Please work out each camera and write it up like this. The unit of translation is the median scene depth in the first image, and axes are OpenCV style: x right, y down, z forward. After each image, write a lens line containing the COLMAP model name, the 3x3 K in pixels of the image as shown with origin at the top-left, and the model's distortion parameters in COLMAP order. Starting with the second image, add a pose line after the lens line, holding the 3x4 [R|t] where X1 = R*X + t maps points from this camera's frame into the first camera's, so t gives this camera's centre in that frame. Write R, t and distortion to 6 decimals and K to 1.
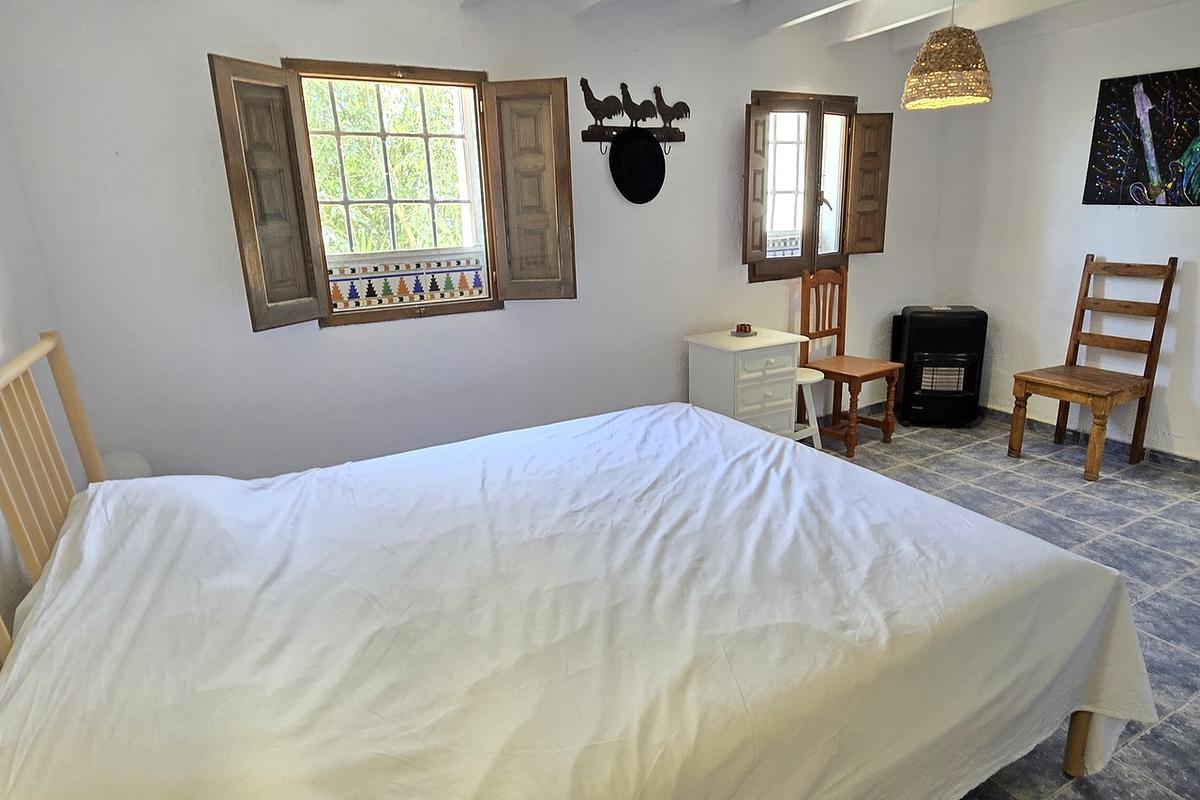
lens RADIAL K [[698.7, 0, 600.0], [0, 698.7, 400.0], [0, 0, 1]] dist [0.000976, -0.000240]
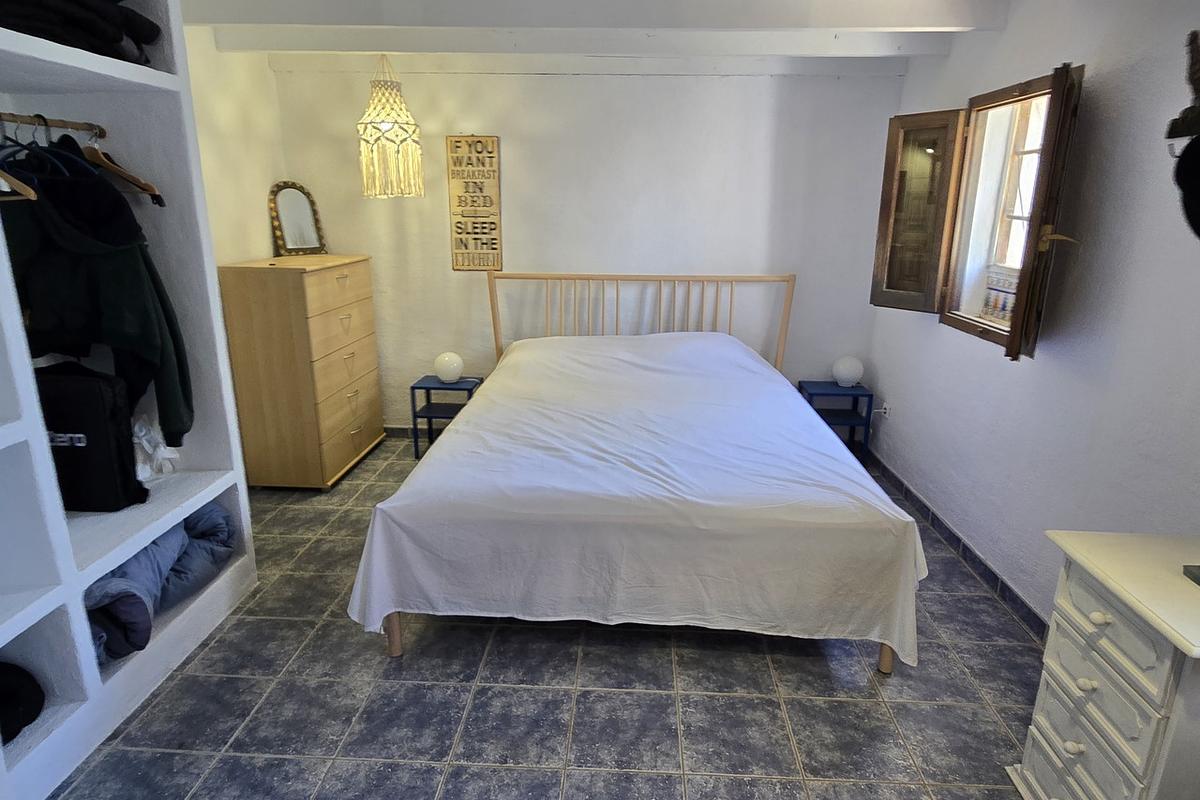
lens RADIAL K [[698.7, 0, 600.0], [0, 698.7, 400.0], [0, 0, 1]] dist [0.000976, -0.000240]
pose [[-0.530304, 0.260131, -0.806914, 1.264519], [-0.212690, 0.880508, 0.423637, -0.513475], [0.820695, 0.396279, -0.411610, 1.485825]]
